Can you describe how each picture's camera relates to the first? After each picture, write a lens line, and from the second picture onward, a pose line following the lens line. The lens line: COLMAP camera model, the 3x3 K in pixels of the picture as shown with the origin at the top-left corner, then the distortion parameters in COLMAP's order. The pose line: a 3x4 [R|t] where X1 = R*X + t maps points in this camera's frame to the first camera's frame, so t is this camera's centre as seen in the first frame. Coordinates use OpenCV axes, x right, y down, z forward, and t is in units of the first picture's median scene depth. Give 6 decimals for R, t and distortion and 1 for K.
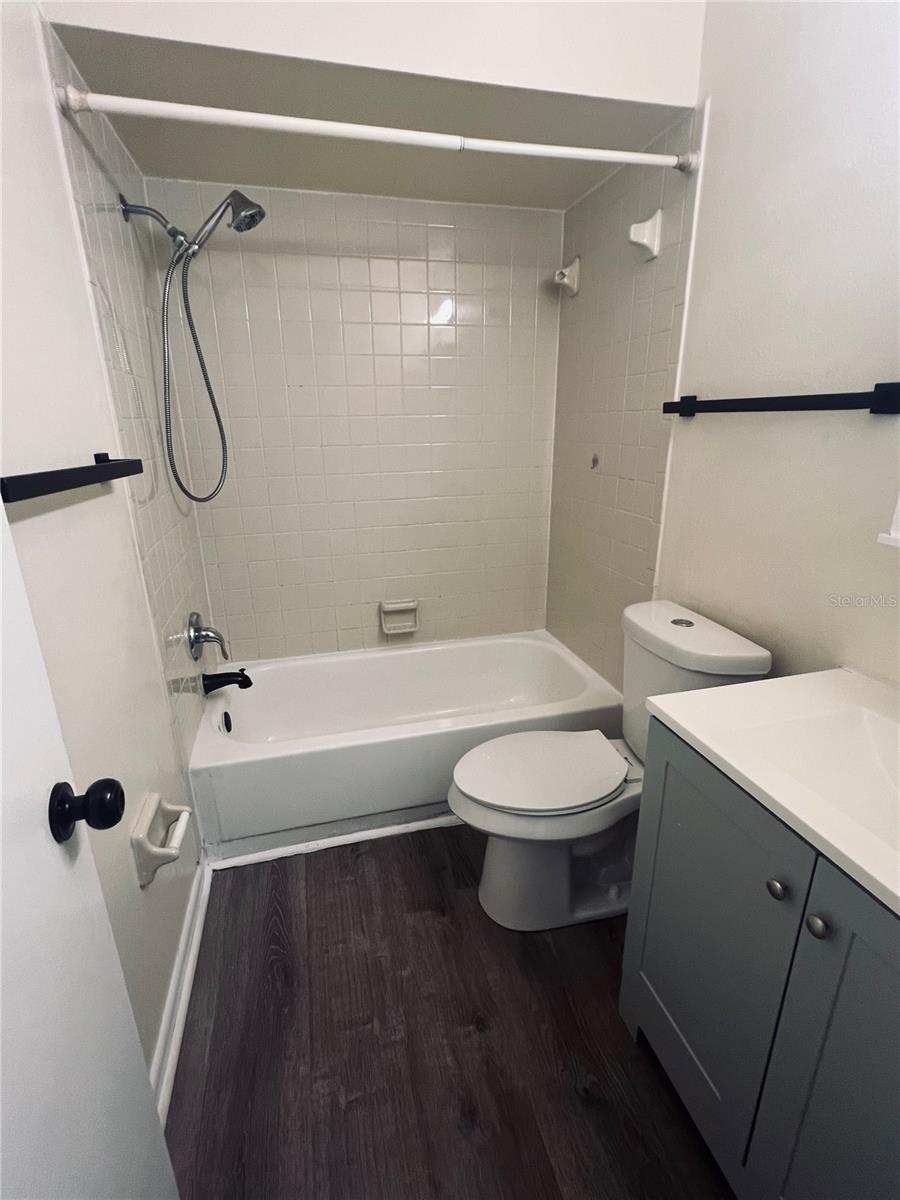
lens RADIAL K [[561.5, 0, 450.0], [0, 561.5, 600.0], [0, 0, 1]] dist [0.000434, 0.000126]
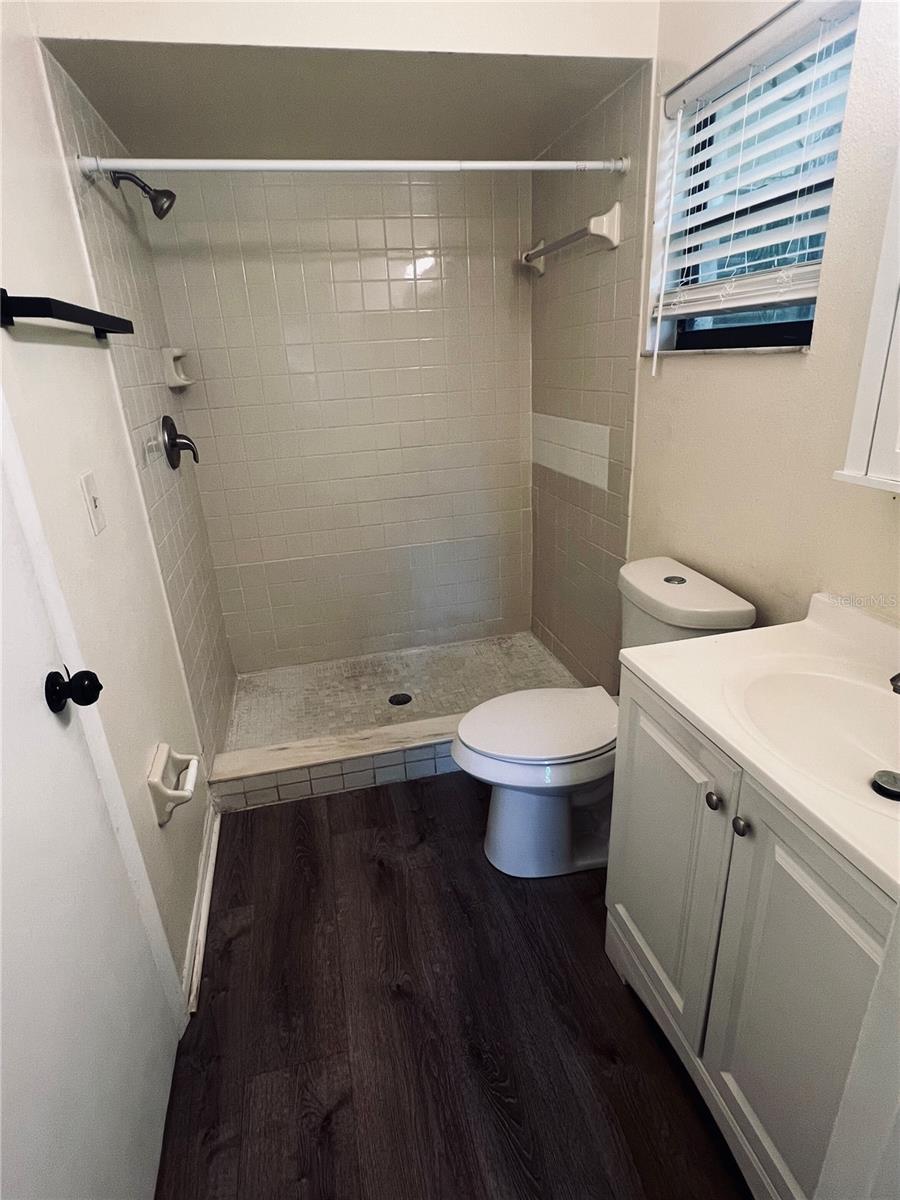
lens RADIAL K [[598.9, 0, 450.0], [0, 598.9, 600.0], [0, 0, 1]] dist [0.000146, -0.000076]
pose [[0.999106, -0.036504, -0.021310, 0.031704], [0.037848, 0.997066, 0.066537, -0.014634], [0.018819, -0.067285, 0.997556, -0.132477]]
